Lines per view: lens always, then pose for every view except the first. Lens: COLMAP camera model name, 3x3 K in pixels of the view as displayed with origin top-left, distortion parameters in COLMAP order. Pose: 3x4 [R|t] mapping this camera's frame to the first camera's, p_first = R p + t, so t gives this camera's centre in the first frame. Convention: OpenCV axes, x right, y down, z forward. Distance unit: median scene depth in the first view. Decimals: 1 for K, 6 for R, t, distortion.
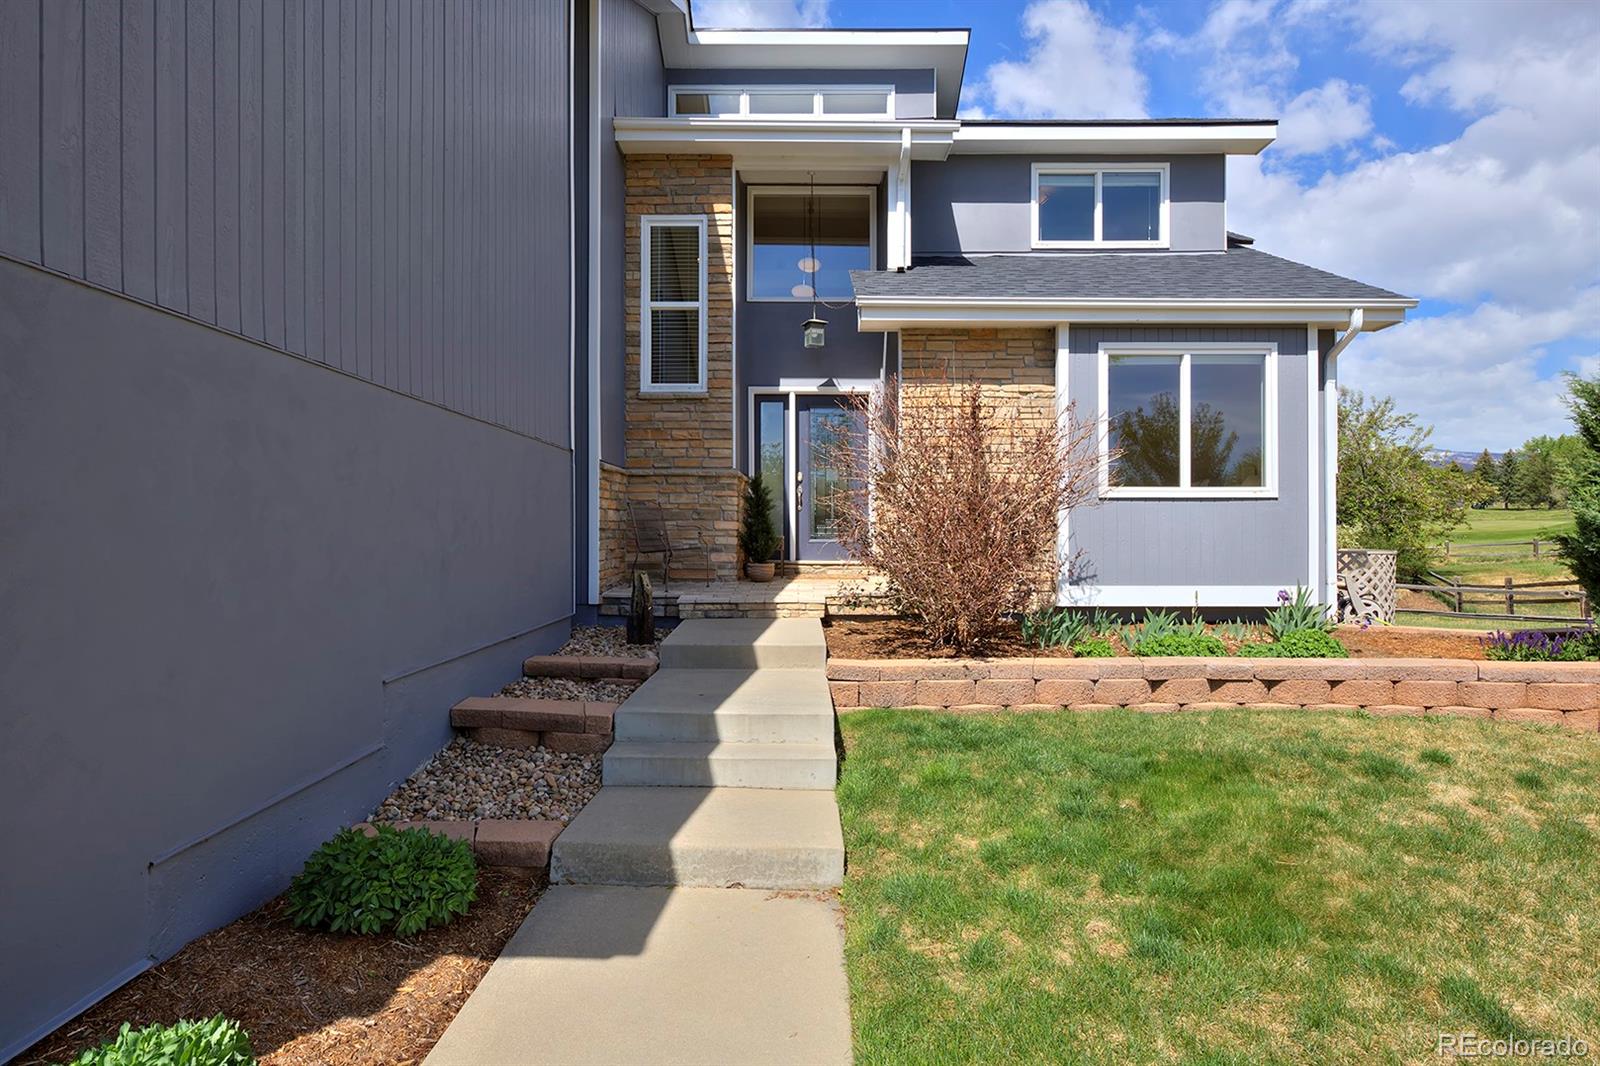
lens RADIAL K [[887.3, 0, 800.0], [0, 887.3, 533.0], [0, 0, 1]] dist [-0.001353, -0.000007]
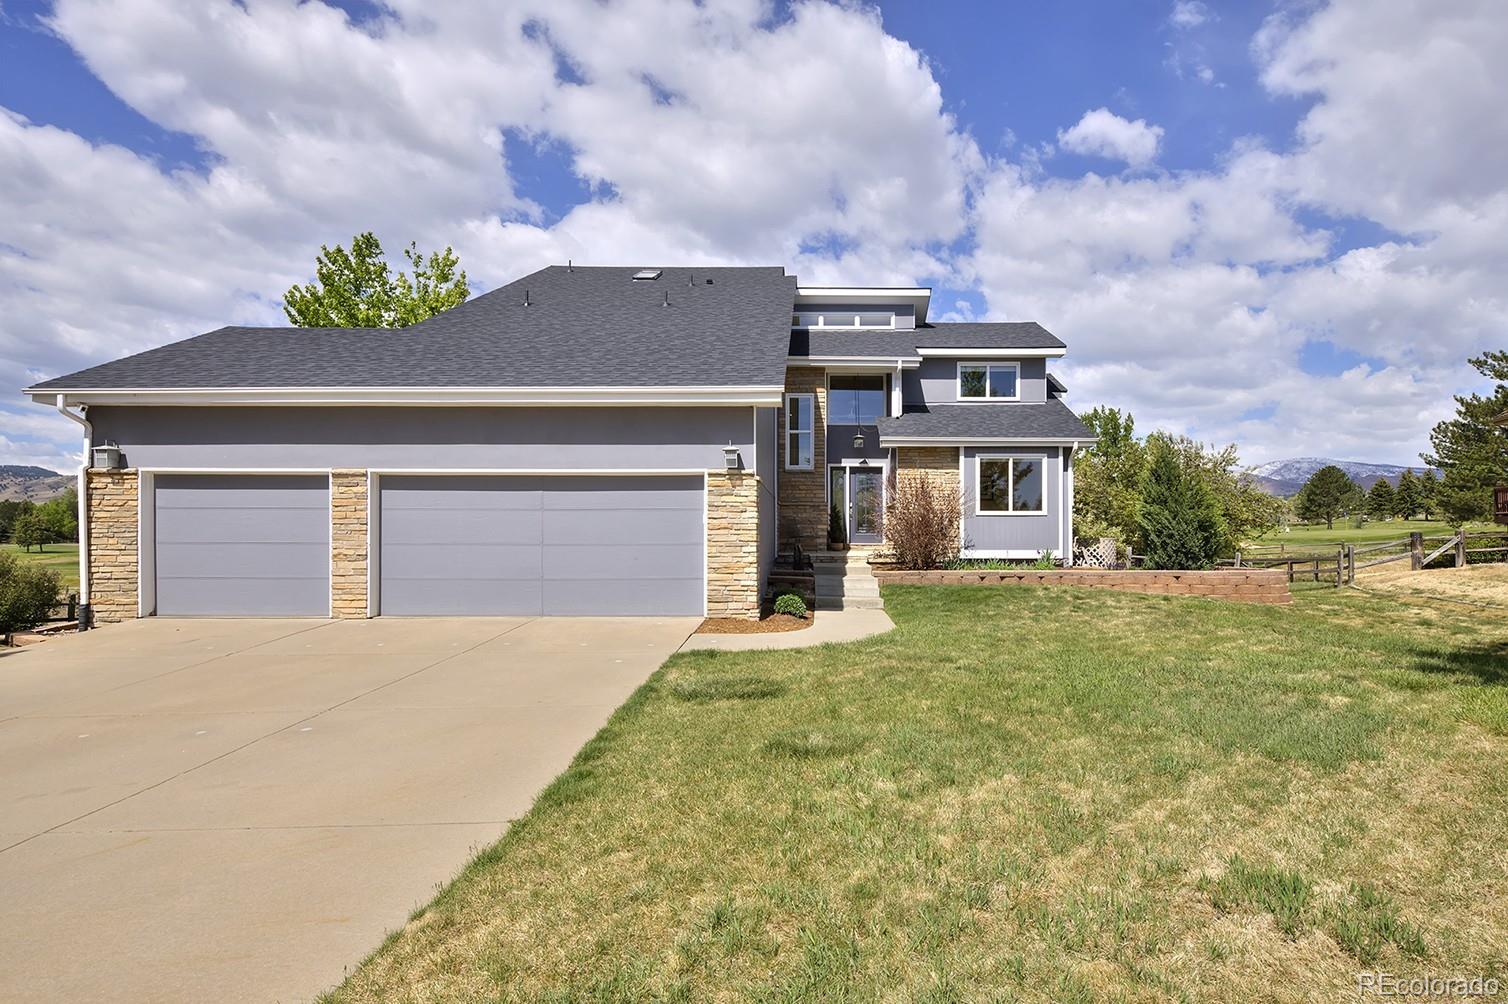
lens RADIAL K [[842.4, 0, 810.2], [0, 842.4, 538.0], [0, 0, 1]] dist [-0.000615, -0.000046]
pose [[0.999976, 0.000207, 0.006994, -0.130237], [-0.000167, 0.999984, -0.005609, 0.033210], [-0.006995, 0.005608, 0.999960, -1.202329]]
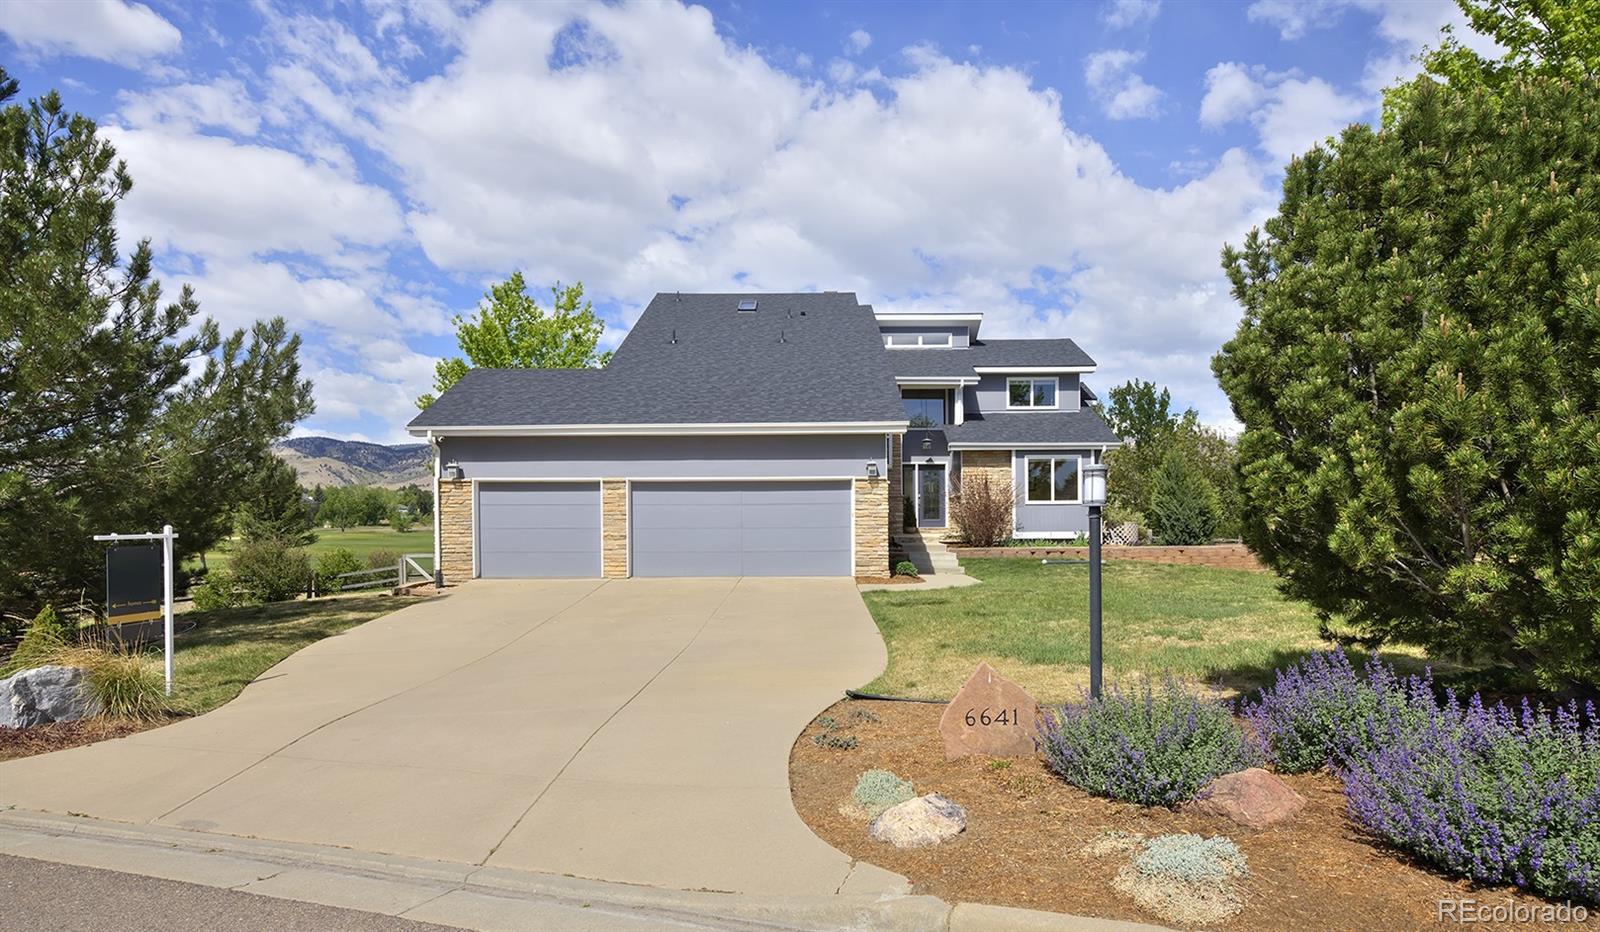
lens RADIAL K [[983.2, 0, 795.6], [0, 983.2, 525.4], [0, 0, 1]] dist [0.002110, 0.000146]
pose [[0.999977, -0.005569, 0.003918, -0.430663], [0.005588, 0.999973, -0.004870, 0.042416], [-0.003890, 0.004892, 0.999980, -2.172457]]
